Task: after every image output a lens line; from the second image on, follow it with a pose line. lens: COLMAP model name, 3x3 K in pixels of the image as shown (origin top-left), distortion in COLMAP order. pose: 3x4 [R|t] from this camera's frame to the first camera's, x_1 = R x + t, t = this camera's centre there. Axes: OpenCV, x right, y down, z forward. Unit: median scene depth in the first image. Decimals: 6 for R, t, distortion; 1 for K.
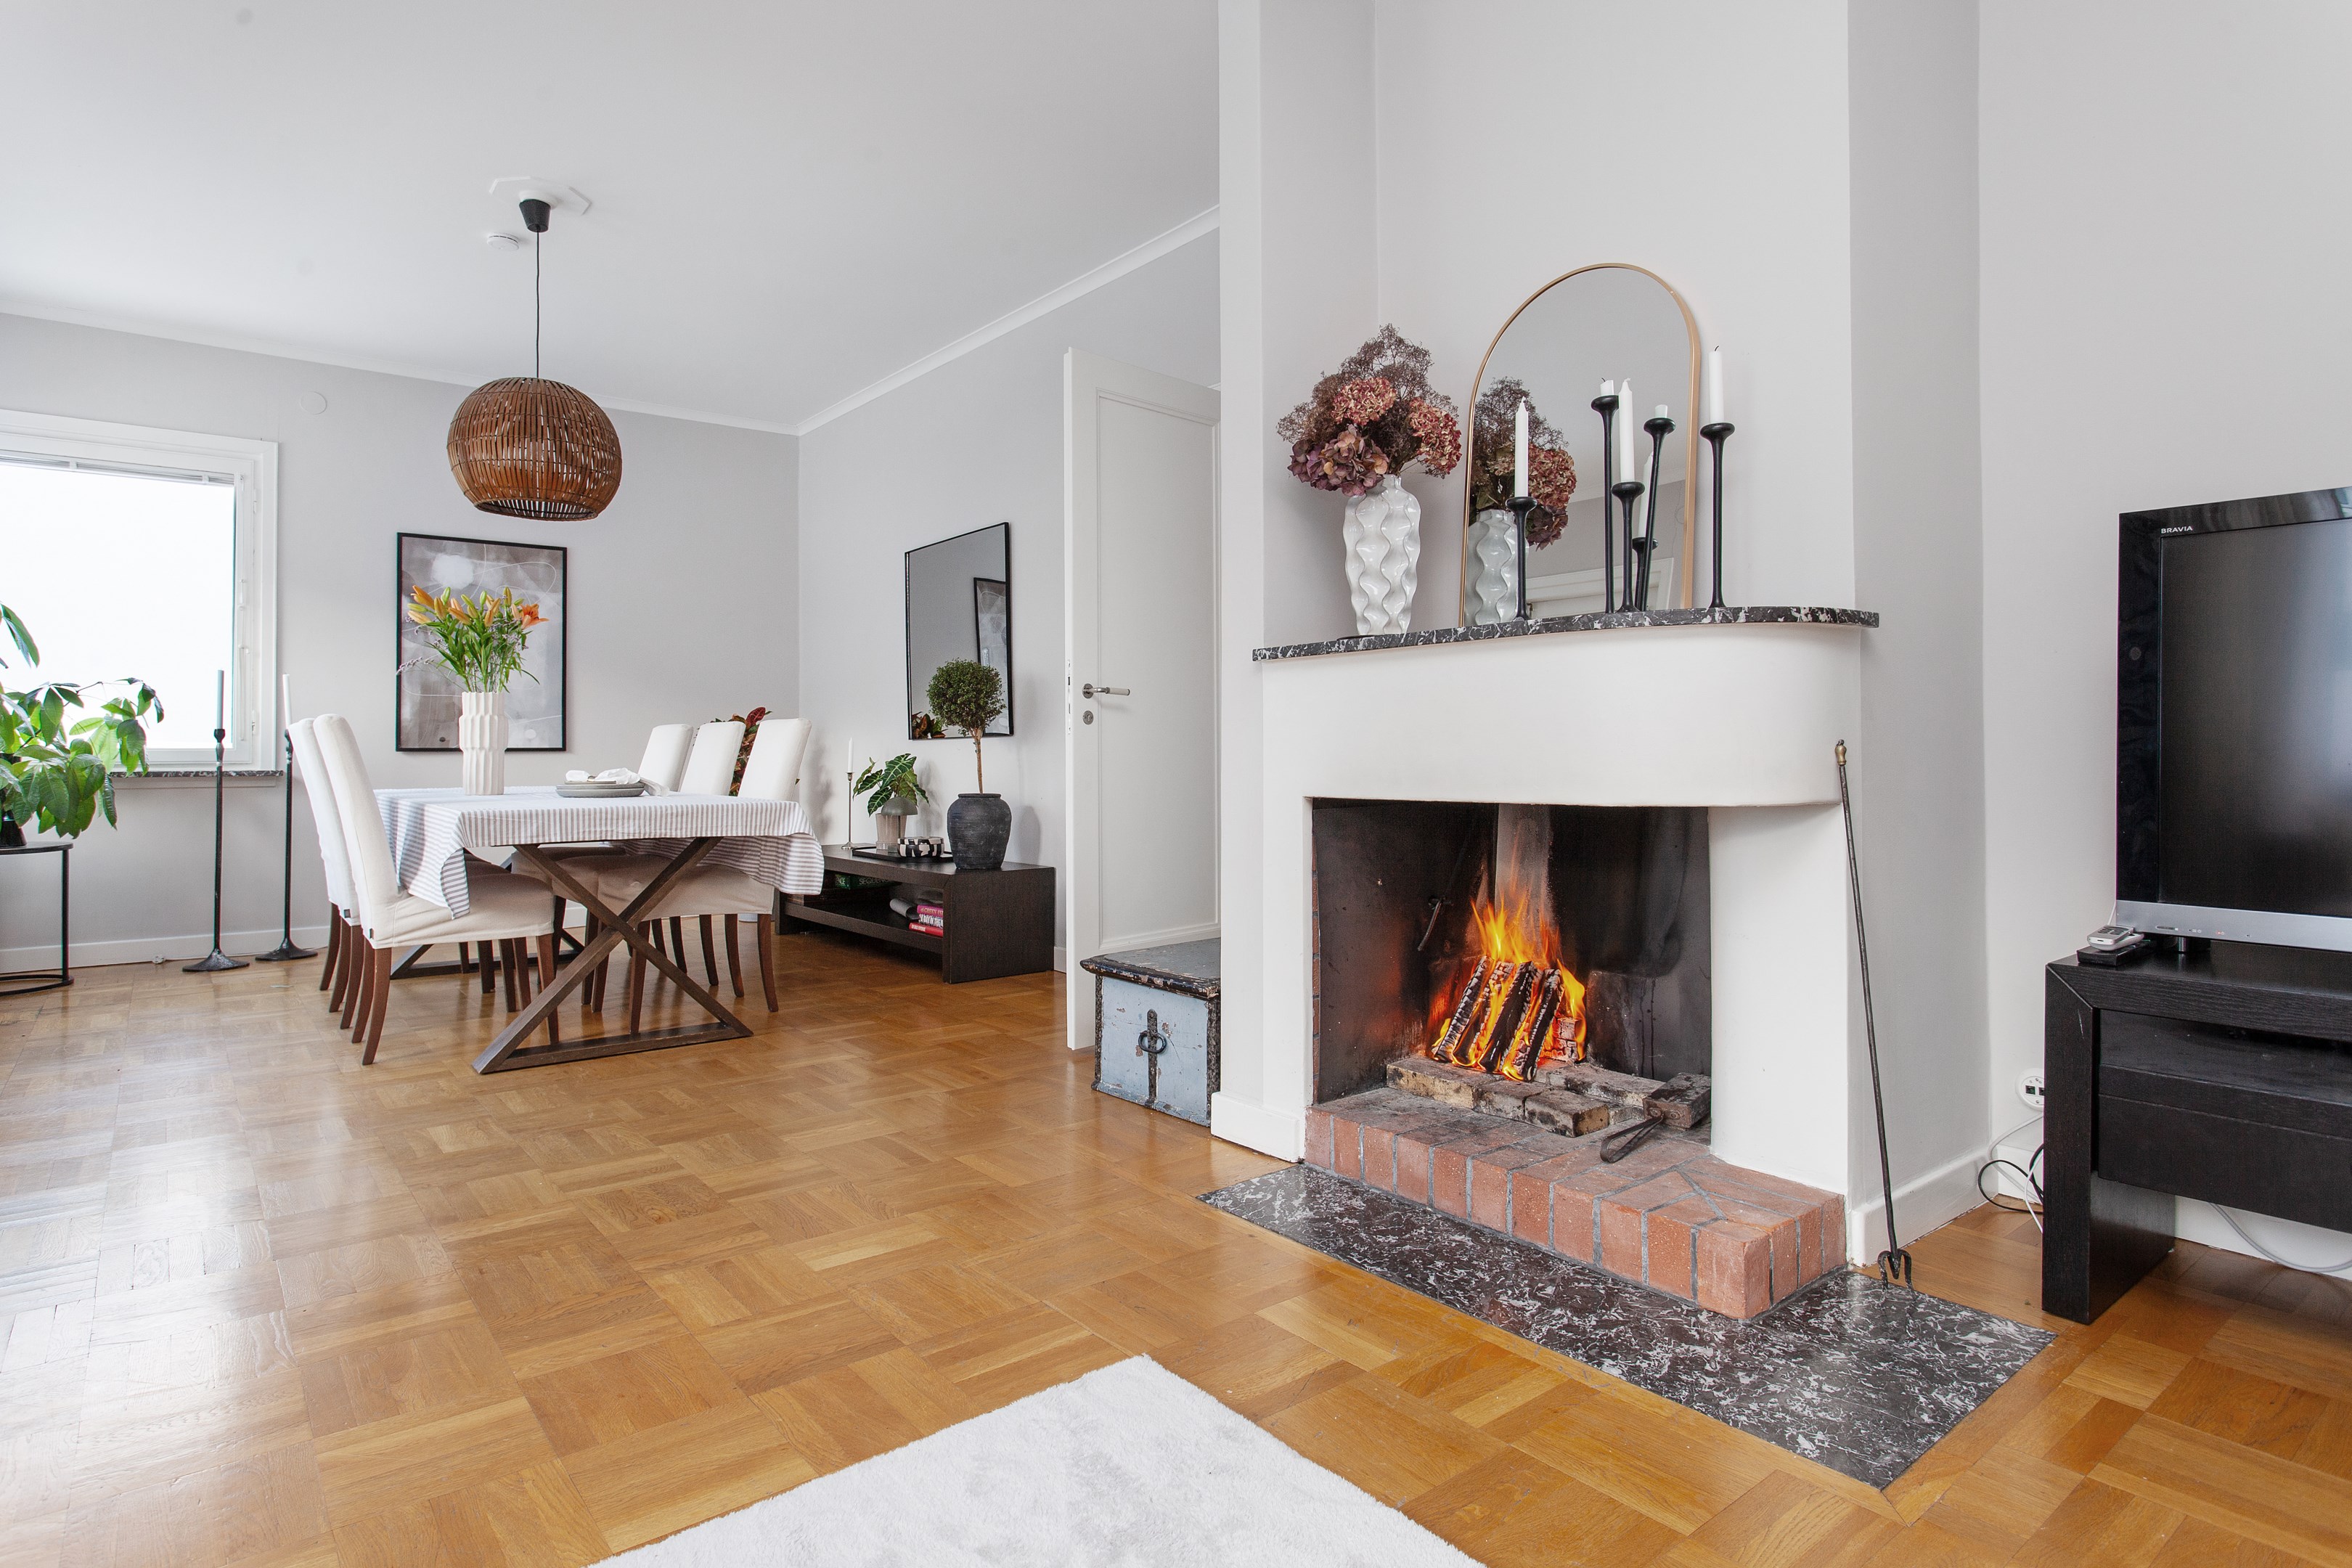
lens RADIAL K [[1205.5, 0, 1214.3], [0, 1205.5, 742.3], [0, 0, 1]] dist [-0.002068, 0.000386]
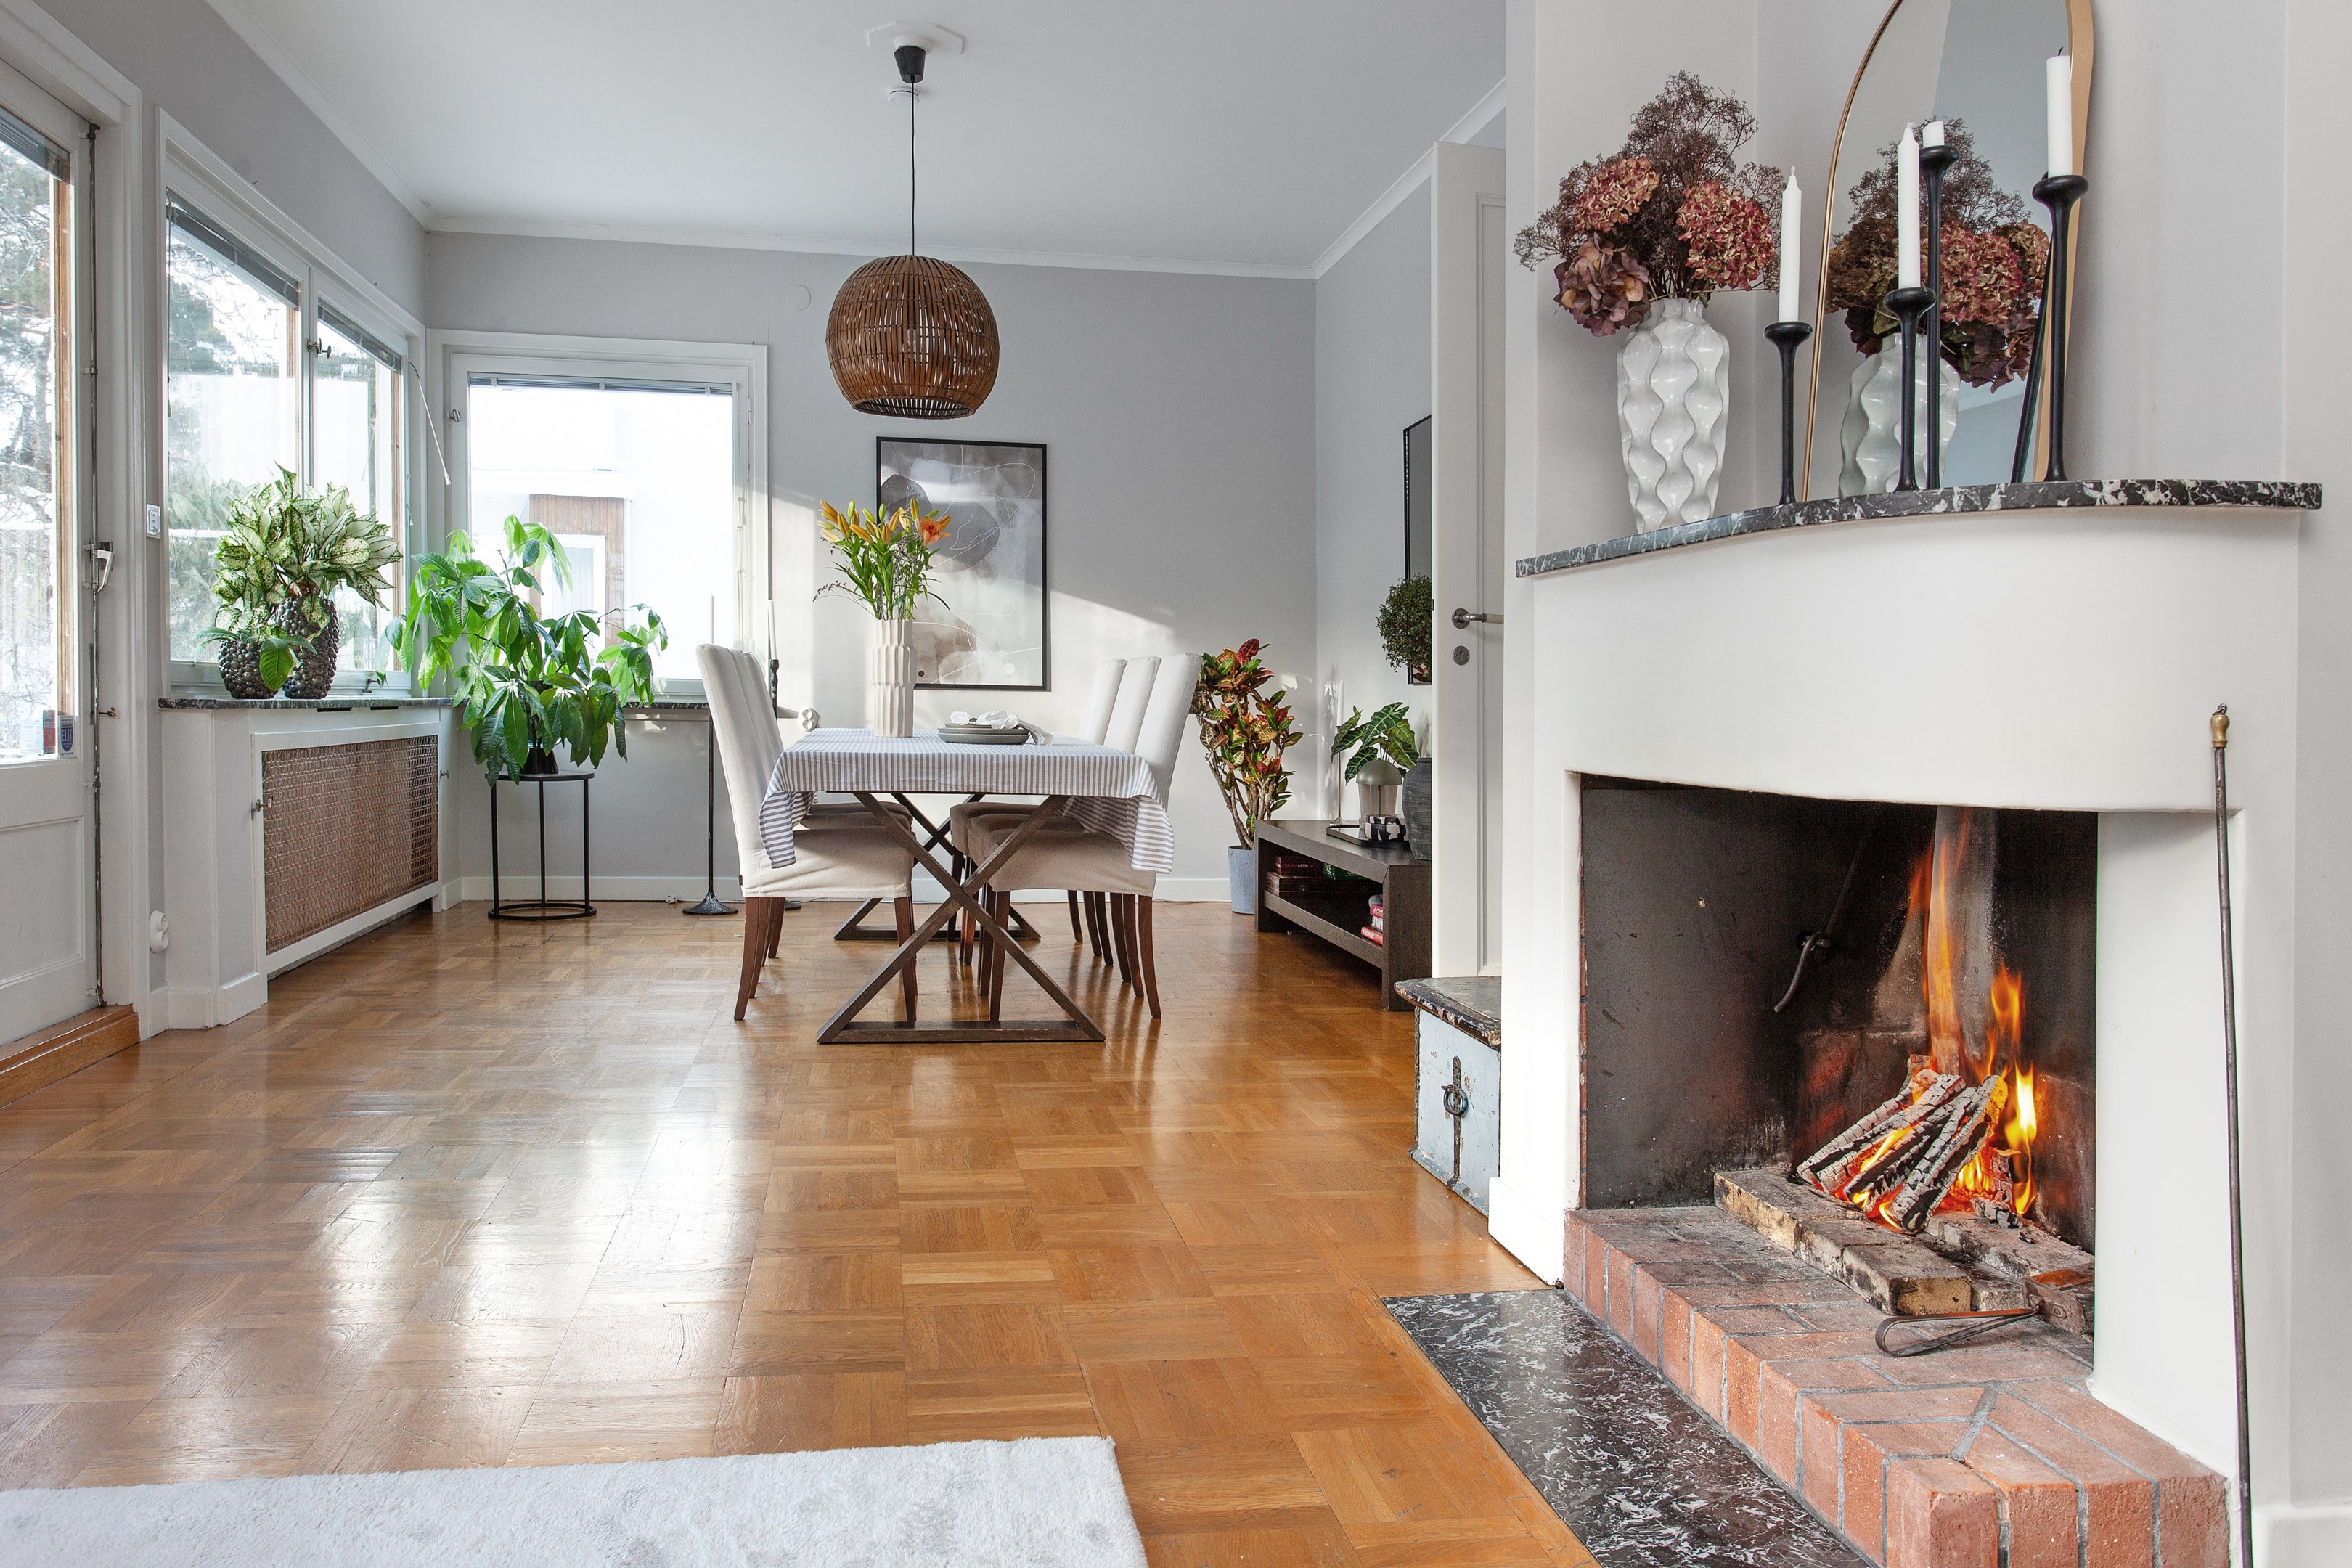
lens RADIAL K [[1731.3, 0, 1167.7], [0, 1731.3, 754.0], [0, 0, 1]] dist [0.004433, 0.003307]
pose [[0.867177, 0.038295, -0.496525, 0.389279], [-0.019913, 0.998908, 0.042264, -0.002775], [0.497602, -0.026763, 0.866993, 0.012058]]
